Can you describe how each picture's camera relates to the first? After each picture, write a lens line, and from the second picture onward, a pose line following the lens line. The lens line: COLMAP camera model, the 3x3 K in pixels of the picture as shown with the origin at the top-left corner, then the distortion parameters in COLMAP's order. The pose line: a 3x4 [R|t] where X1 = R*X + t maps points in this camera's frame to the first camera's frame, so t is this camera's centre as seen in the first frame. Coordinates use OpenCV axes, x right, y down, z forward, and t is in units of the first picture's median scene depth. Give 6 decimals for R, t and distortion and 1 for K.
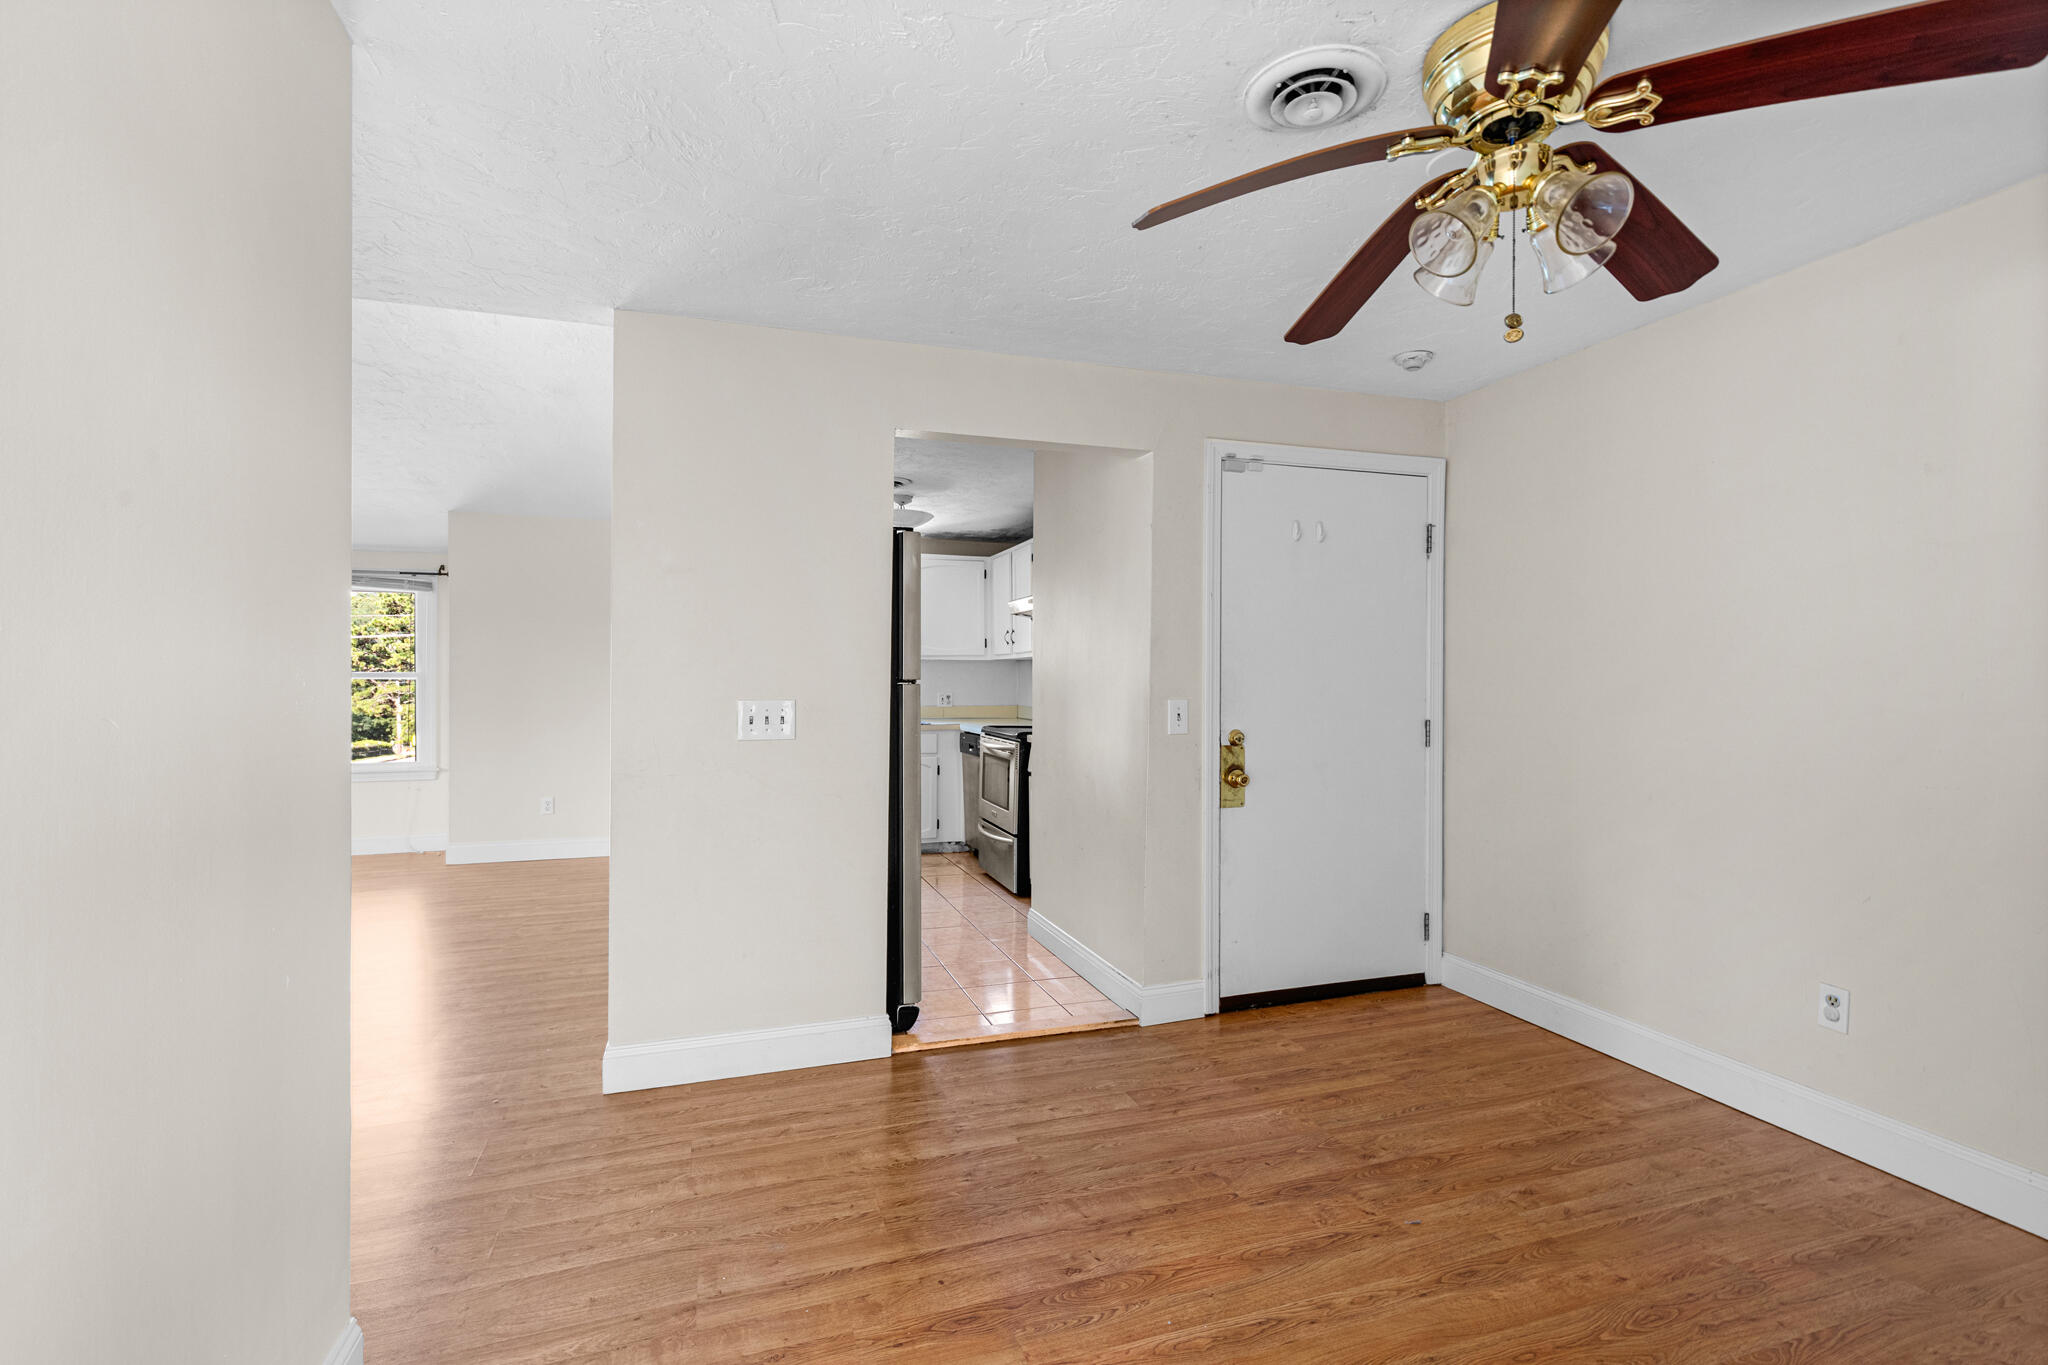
lens RADIAL K [[937.5, 0, 1028.4], [0, 937.5, 677.6], [0, 0, 1]] dist [0.016045, -0.003854]
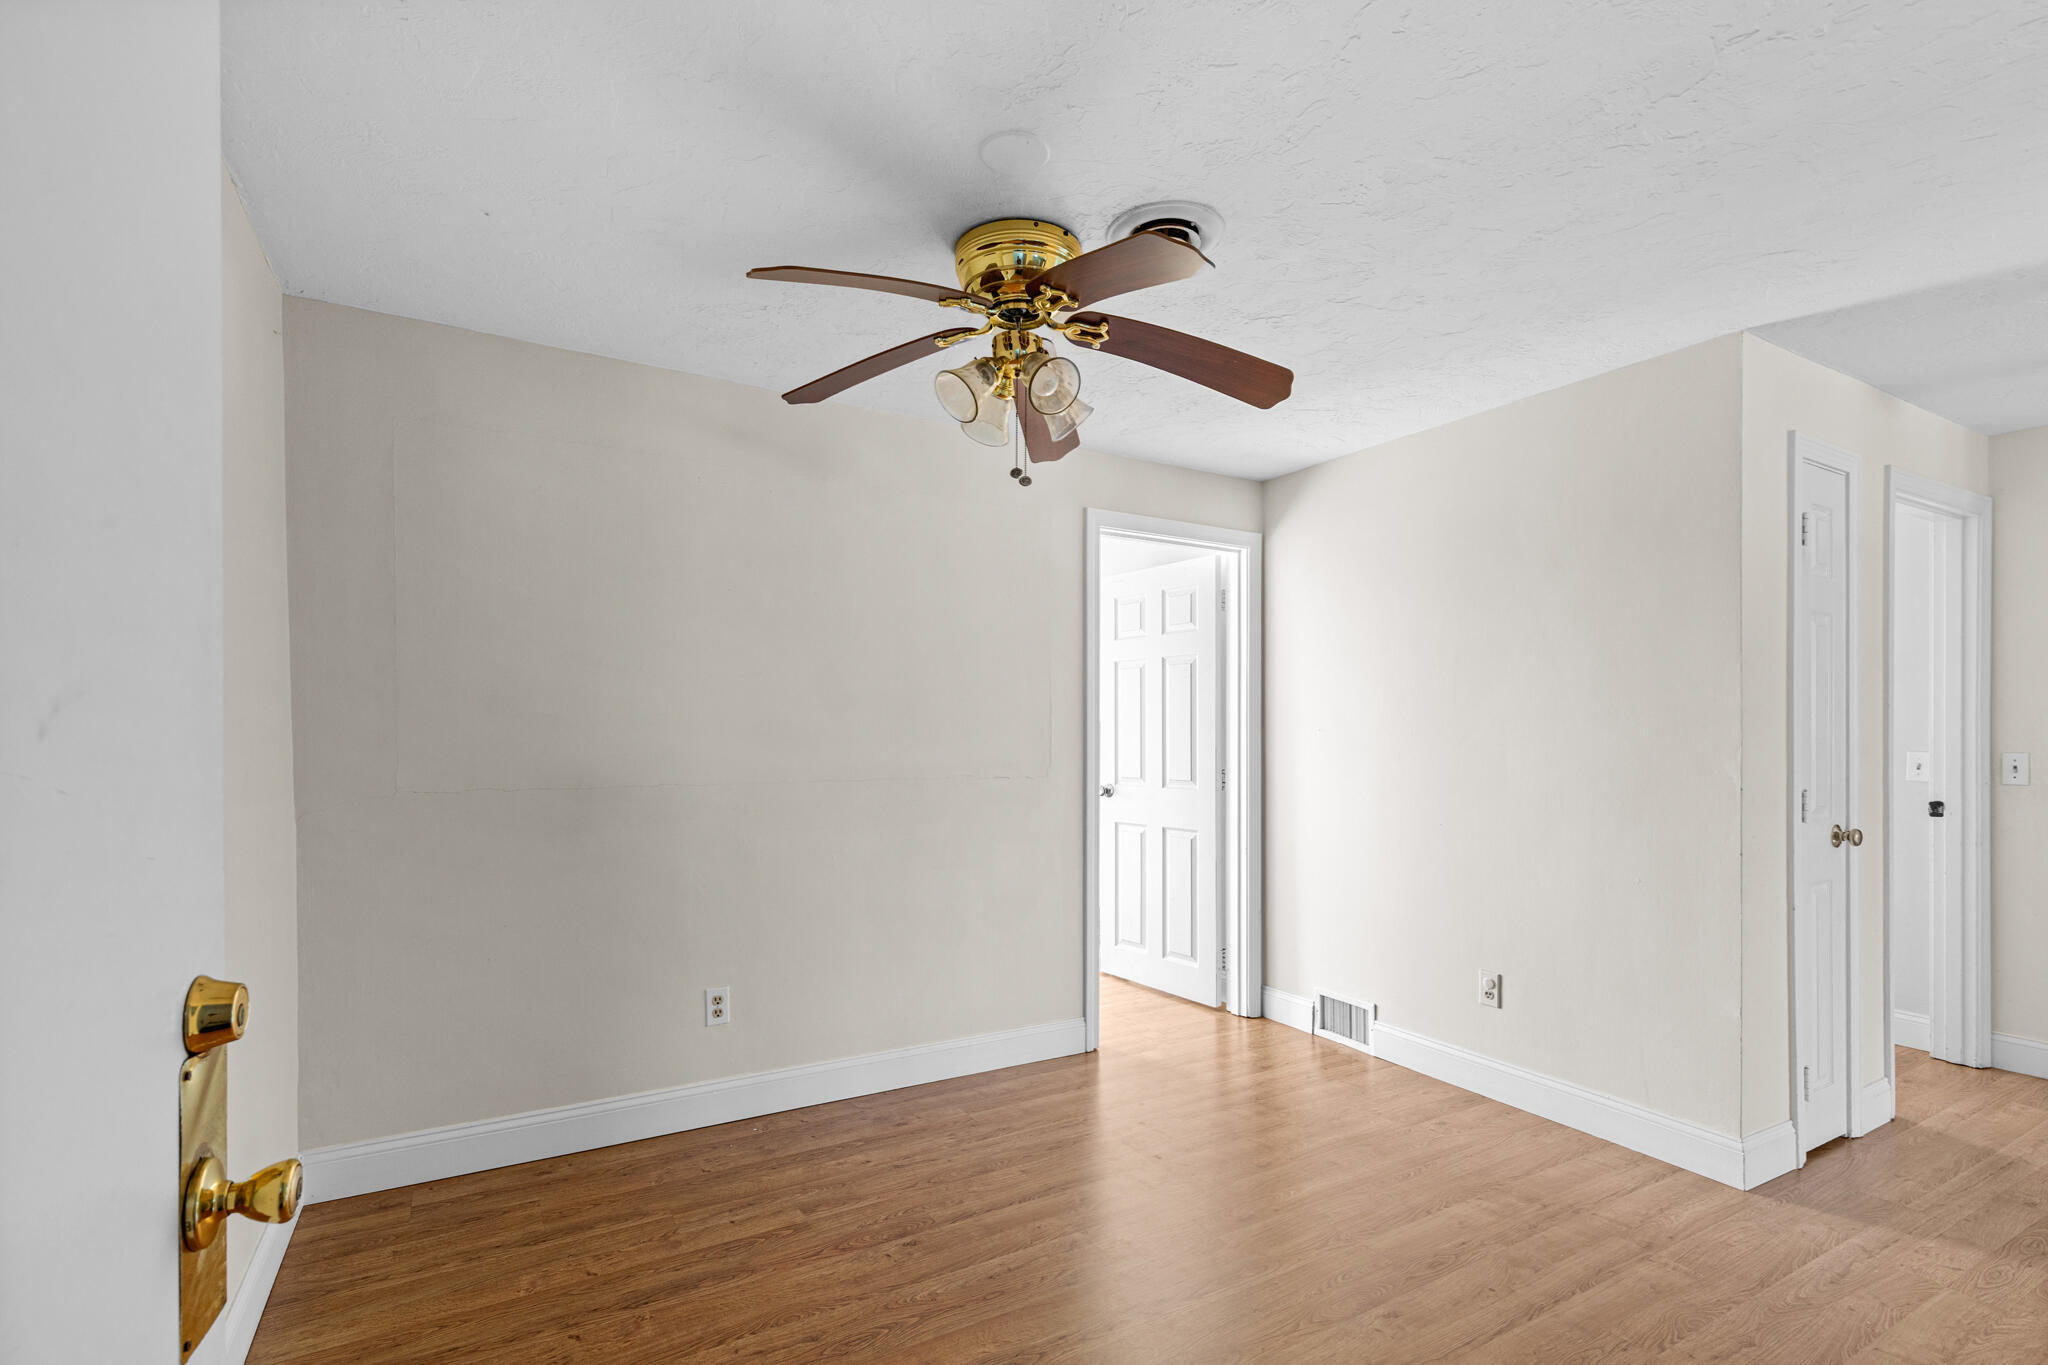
lens RADIAL K [[946.7, 0, 1027.9], [0, 946.7, 742.3], [0, 0, 1]] dist [0.008258, -0.000218]
pose [[-0.979479, 0.001007, -0.201546, 0.506169], [-0.000563, 0.999970, 0.007733, 0.003707], [0.201547, 0.007687, -0.979449, 1.527374]]
